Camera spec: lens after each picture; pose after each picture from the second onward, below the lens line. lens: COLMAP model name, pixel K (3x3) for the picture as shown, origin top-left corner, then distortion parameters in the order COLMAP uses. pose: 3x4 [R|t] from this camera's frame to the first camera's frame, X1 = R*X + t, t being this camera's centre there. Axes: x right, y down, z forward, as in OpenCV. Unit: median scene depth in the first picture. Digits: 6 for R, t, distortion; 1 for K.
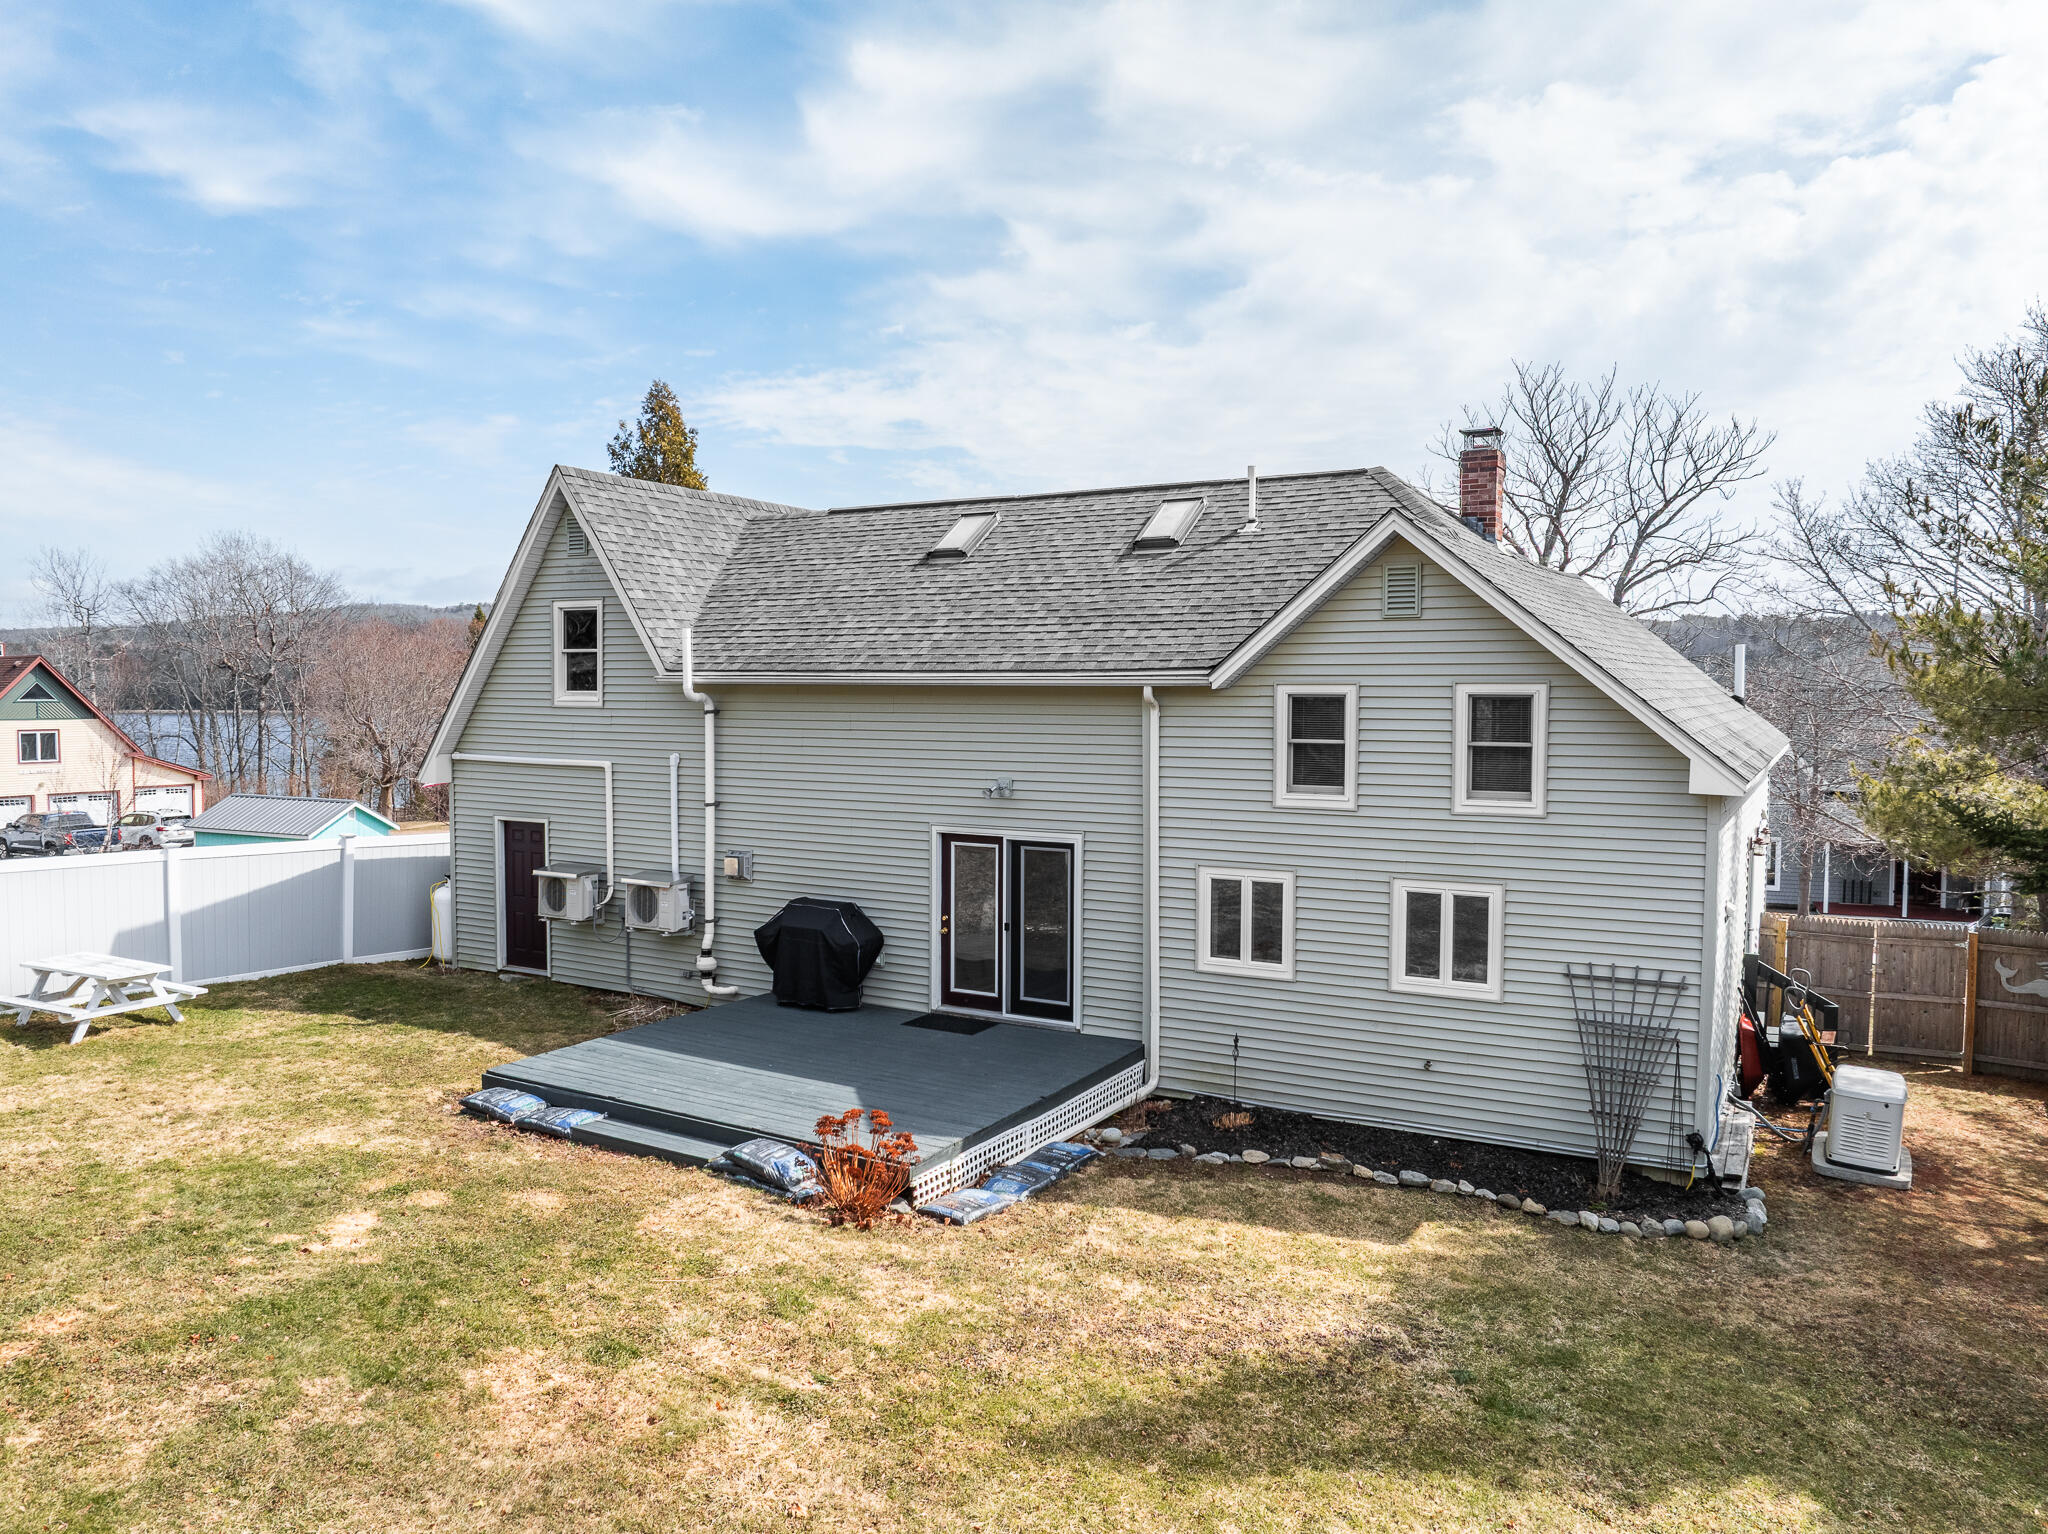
lens RADIAL K [[1463.7, 0, 1011.8], [0, 1463.7, 767.2], [0, 0, 1]] dist [-0.042265, 0.010447]
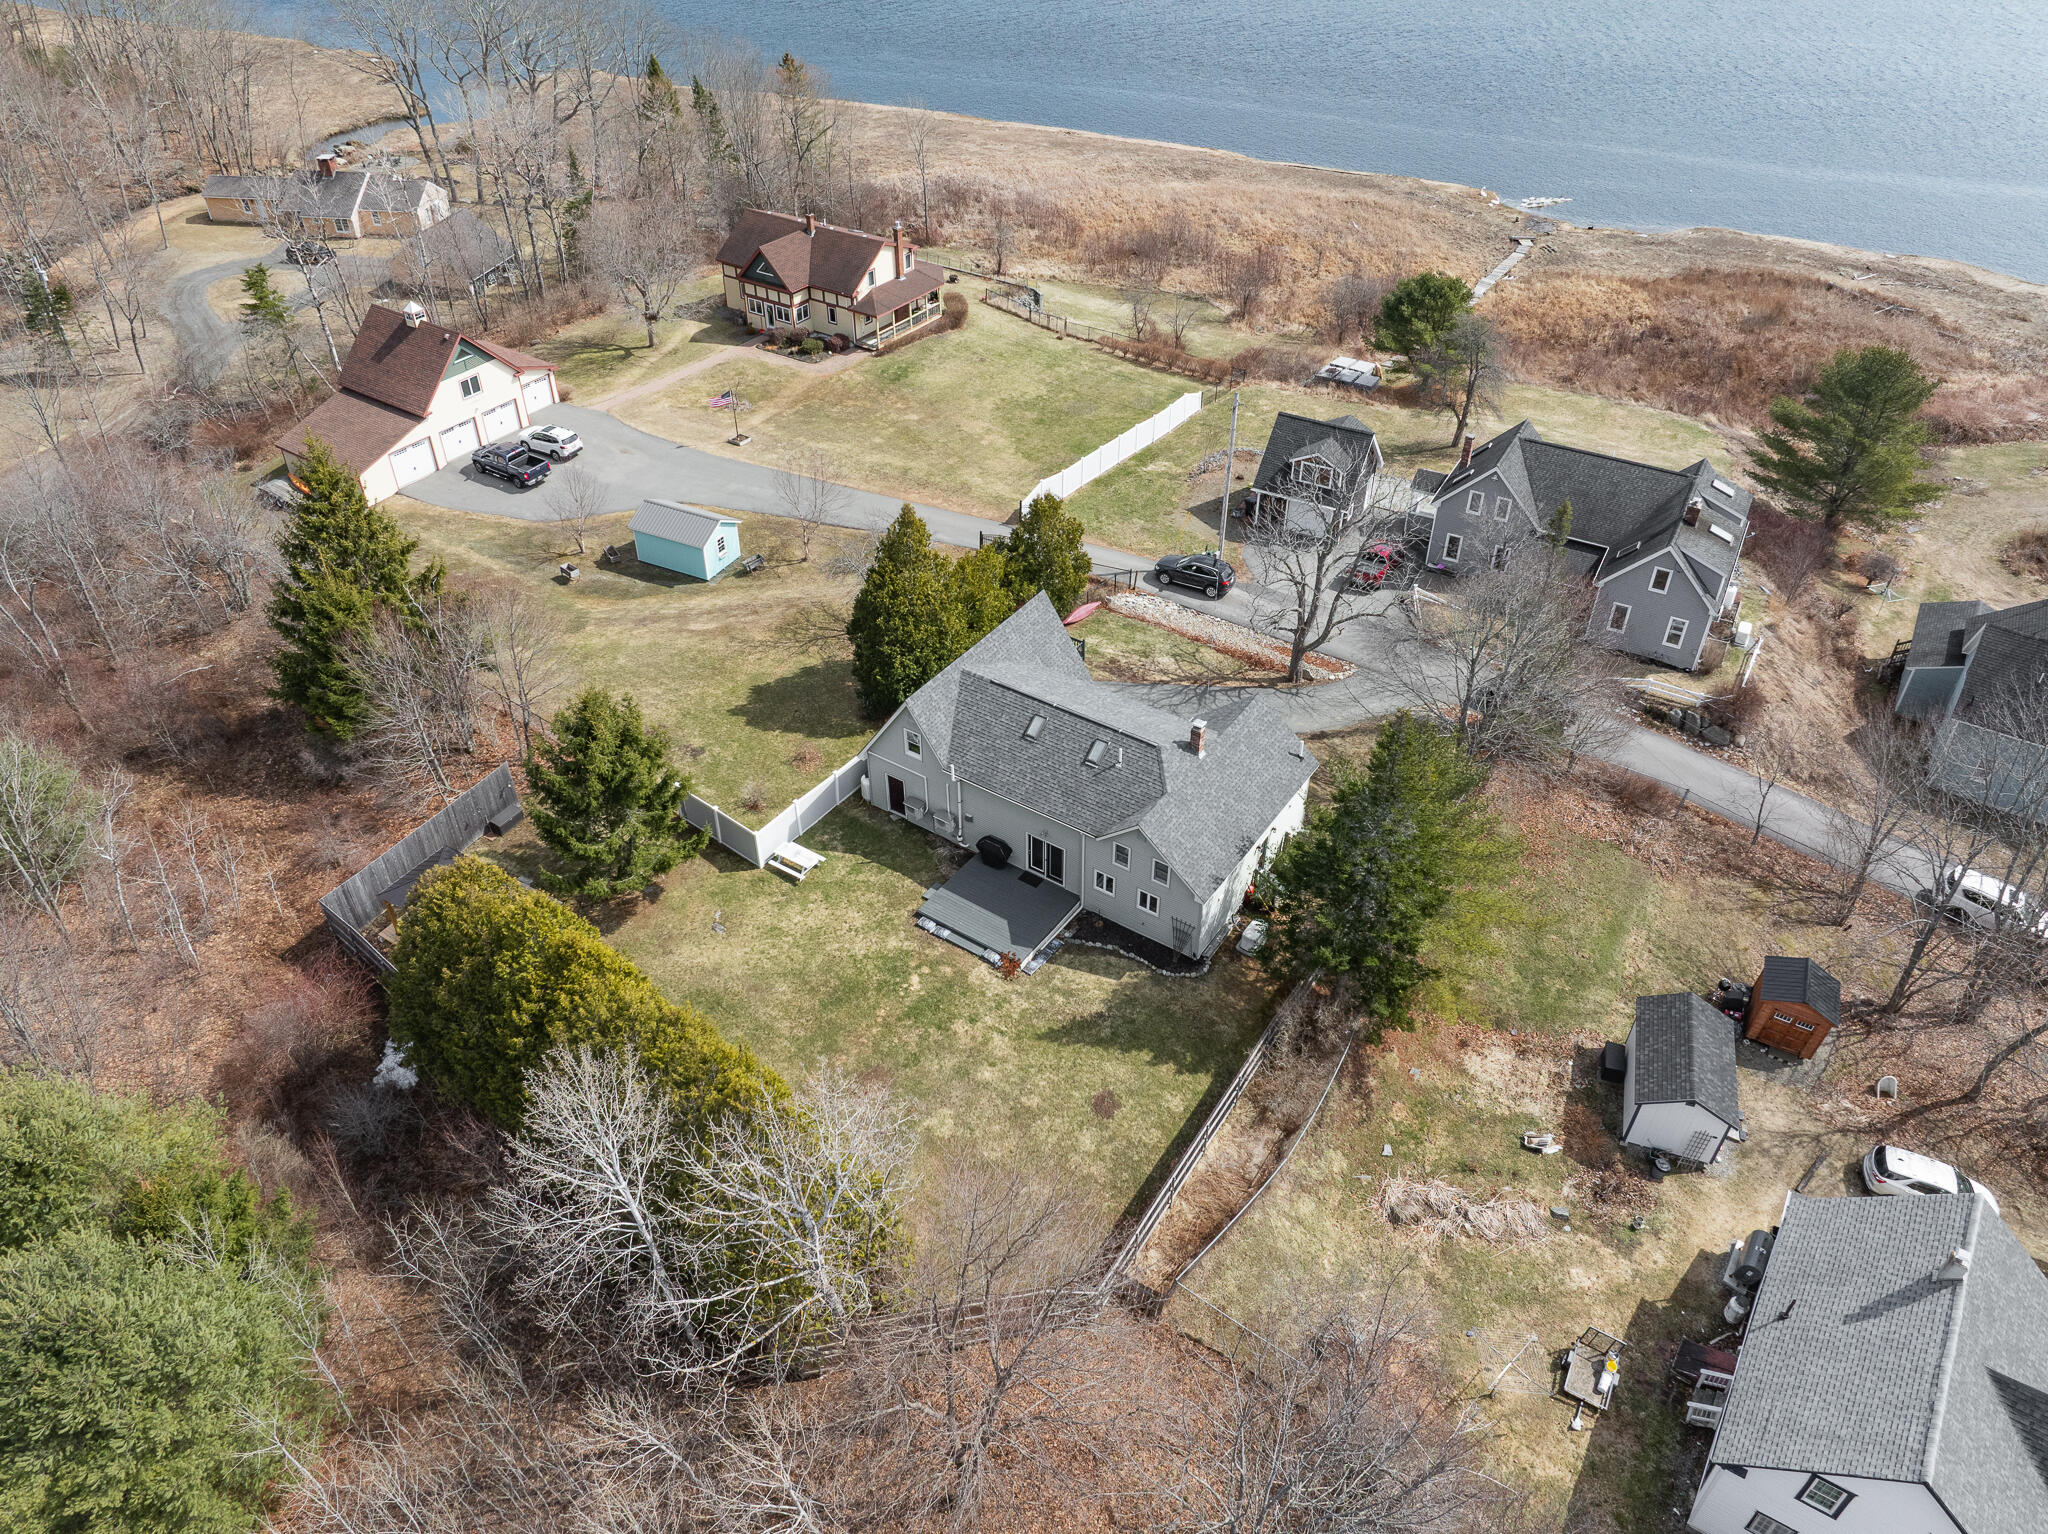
lens RADIAL K [[1463.7, 0, 1044.0], [0, 1463.7, 764.2], [0, 0, 1]] dist [-0.042265, 0.010447]
pose [[0.998320, 0.036772, -0.044784, 0.200953], [-0.004198, 0.816720, 0.577019, -3.038468], [0.057794, -0.575861, 0.815502, -2.559397]]
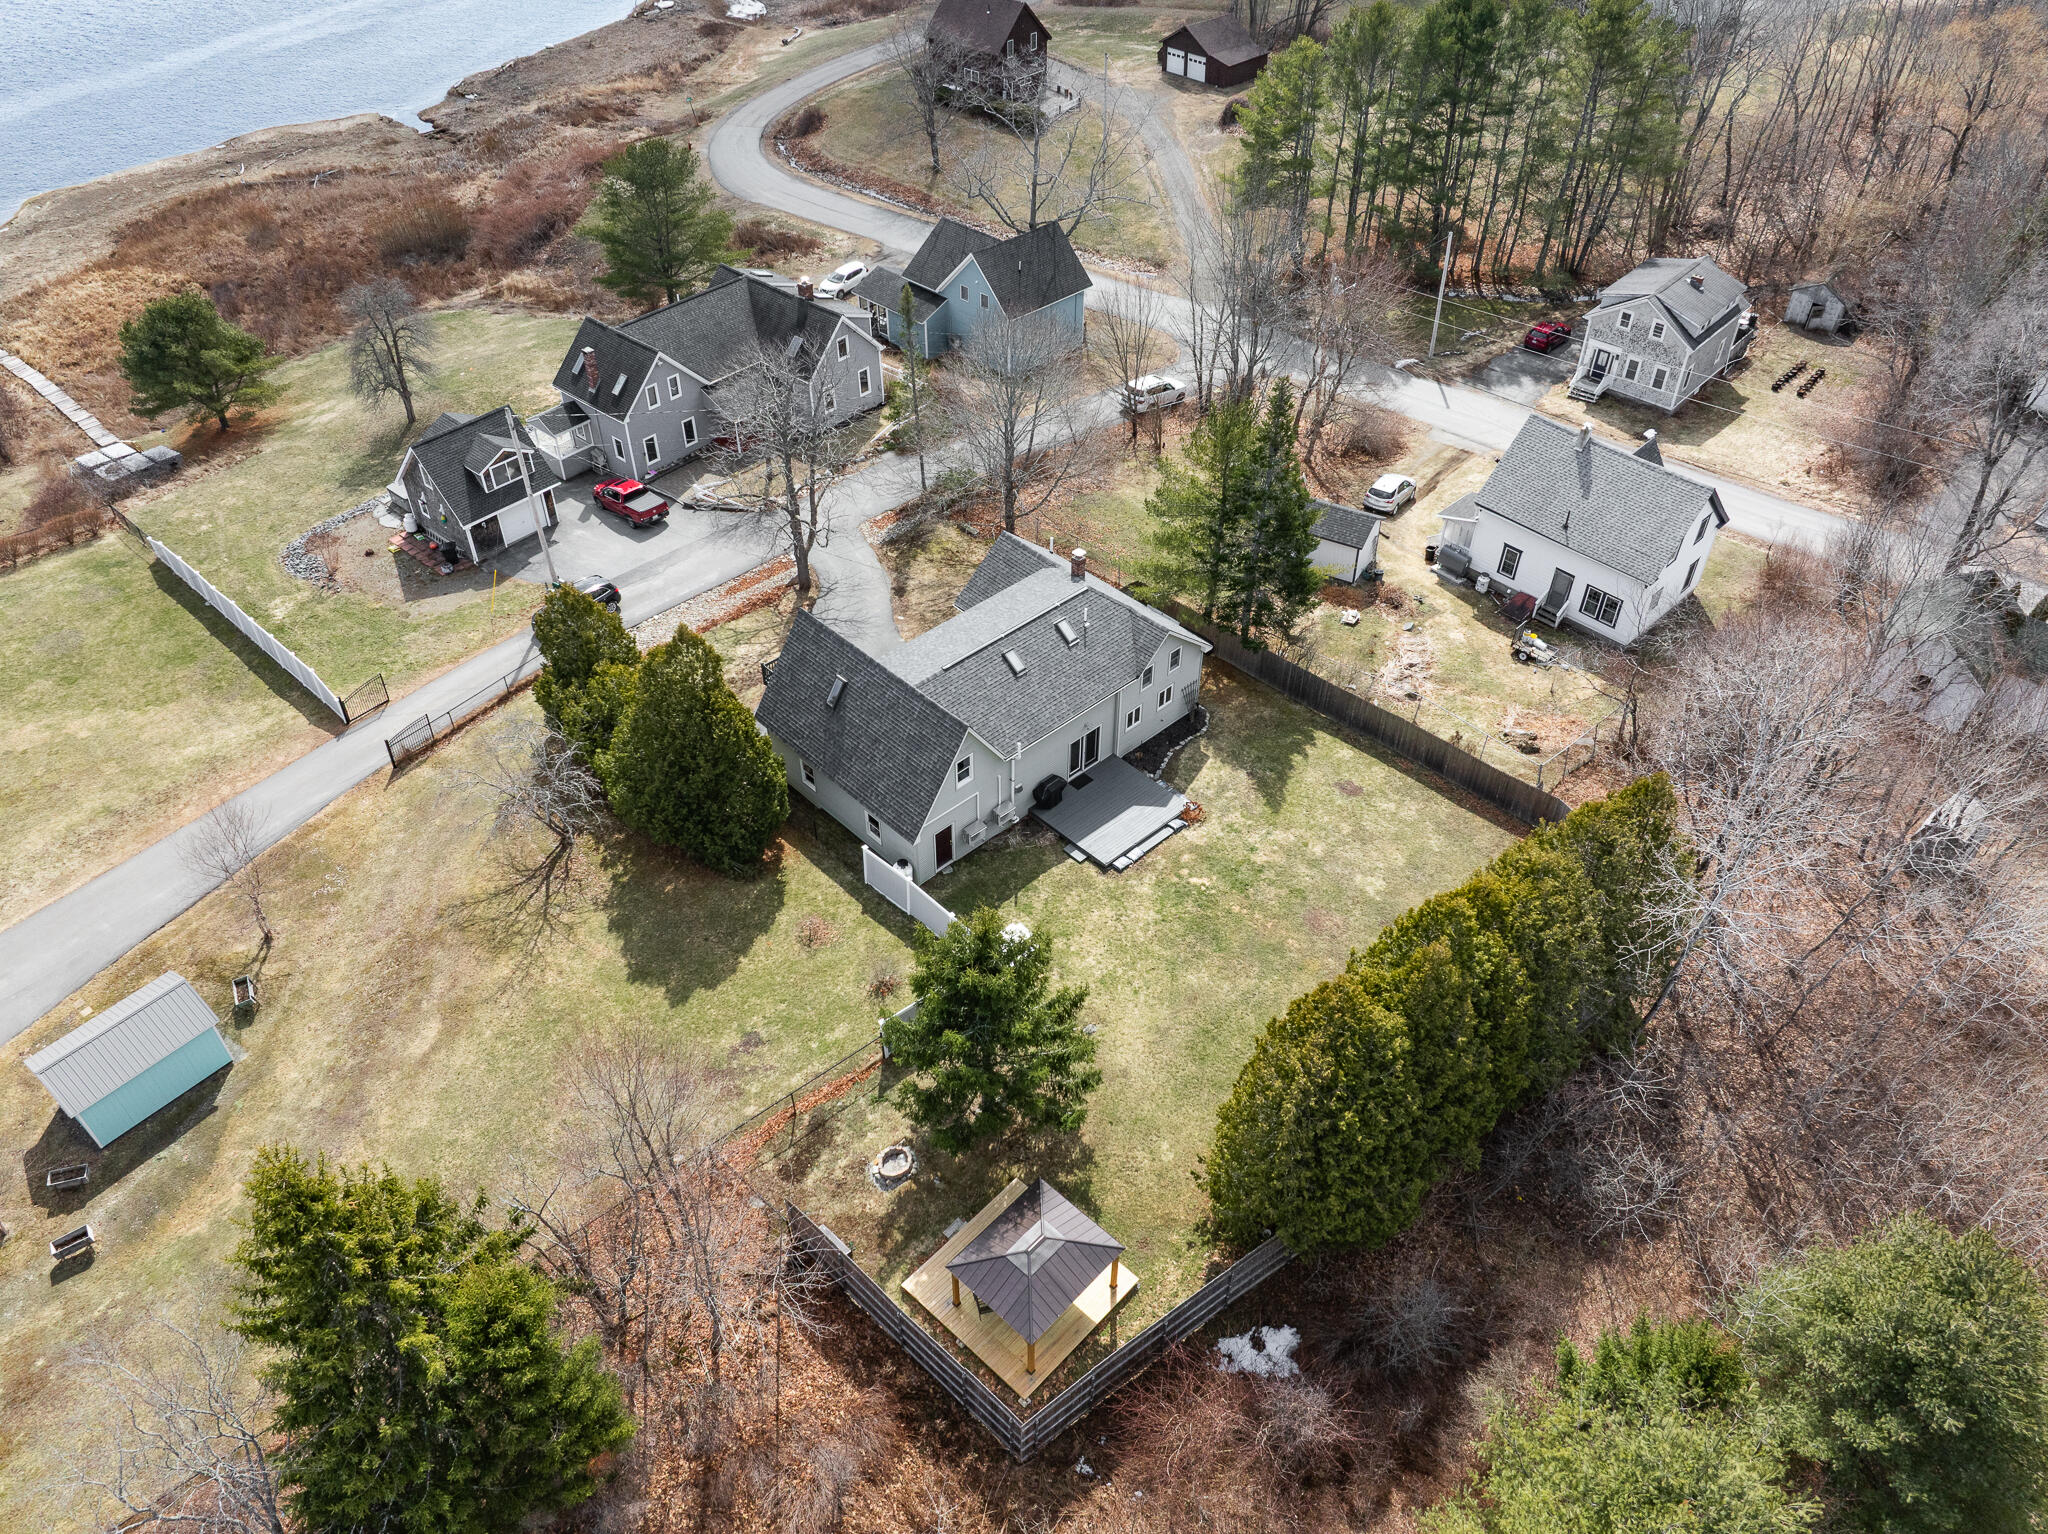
lens RADIAL K [[1463.7, 0, 1024.9], [0, 1463.7, 724.7], [0, 0, 1]] dist [-0.042265, 0.010447]
pose [[0.270442, -0.622498, 0.734410, -3.797454], [0.046774, 0.770431, 0.635805, -3.222237], [-0.961599, -0.137598, 0.237474, 0.360620]]
